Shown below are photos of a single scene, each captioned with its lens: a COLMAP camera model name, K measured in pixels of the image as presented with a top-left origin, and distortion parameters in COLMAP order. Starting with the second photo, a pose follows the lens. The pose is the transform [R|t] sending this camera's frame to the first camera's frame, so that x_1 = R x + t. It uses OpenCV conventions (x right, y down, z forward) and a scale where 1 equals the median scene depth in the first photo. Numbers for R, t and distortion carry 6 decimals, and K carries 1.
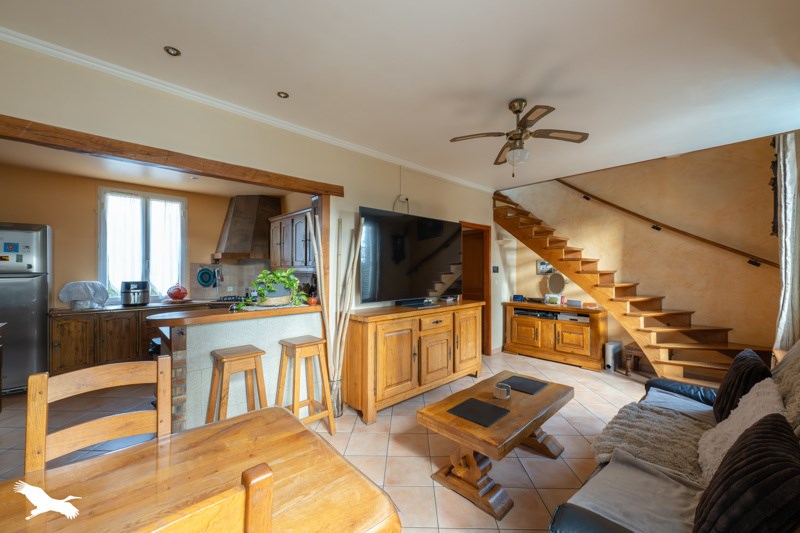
lens RADIAL K [[318.1, 0, 403.5], [0, 318.1, 268.1], [0, 0, 1]] dist [0.000615, -0.000058]
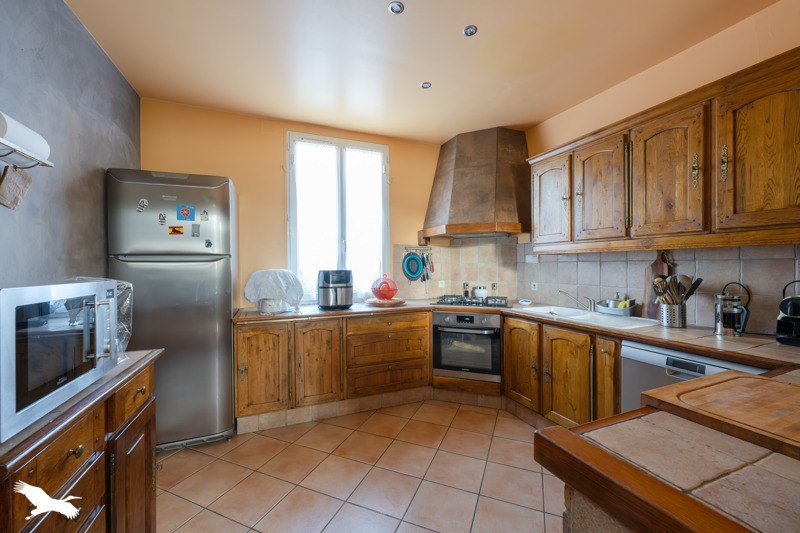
lens RADIAL K [[318.1, 0, 397.4], [0, 318.1, 266.8], [0, 0, 1]] dist [0.000615, -0.000058]
pose [[0.930581, -0.000202, -0.366085, -0.487173], [0.004739, 0.999923, 0.011495, 0.027806], [0.366054, -0.012432, 0.930510, 0.448026]]
